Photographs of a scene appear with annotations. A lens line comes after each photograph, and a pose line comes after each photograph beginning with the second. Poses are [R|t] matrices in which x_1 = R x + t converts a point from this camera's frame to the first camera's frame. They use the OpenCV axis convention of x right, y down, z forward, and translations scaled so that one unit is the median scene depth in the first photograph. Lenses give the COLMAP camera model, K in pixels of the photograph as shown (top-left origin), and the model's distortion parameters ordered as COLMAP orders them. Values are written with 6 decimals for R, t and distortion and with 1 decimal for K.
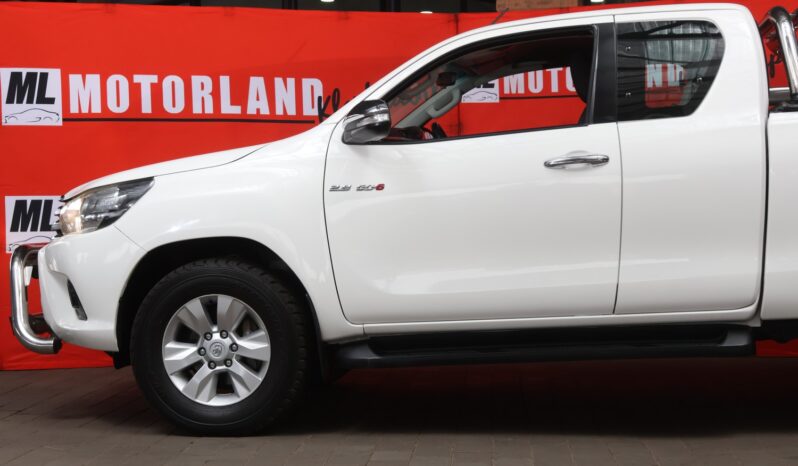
lens RADIAL K [[1423.1, 0, 392.3], [0, 1423.1, 235.1], [0, 0, 1]] dist [0.012111, 0.000000]
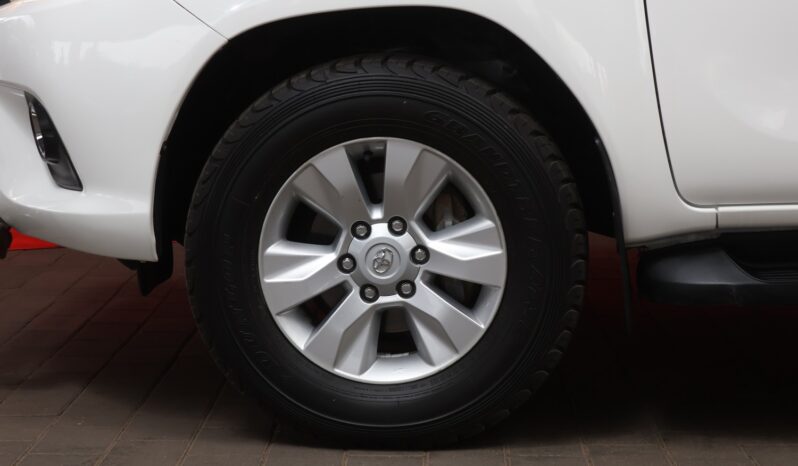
lens RADIAL K [[1615.6, 0, 398.1], [0, 1615.6, 239.1], [0, 0, 1]] dist [-0.011004, 0.000000]
pose [[0.996068, 0.001321, 0.088586, -0.165085], [-0.012332, 0.992223, 0.123865, 0.010736], [-0.087733, -0.124470, 0.988337, 0.501017]]
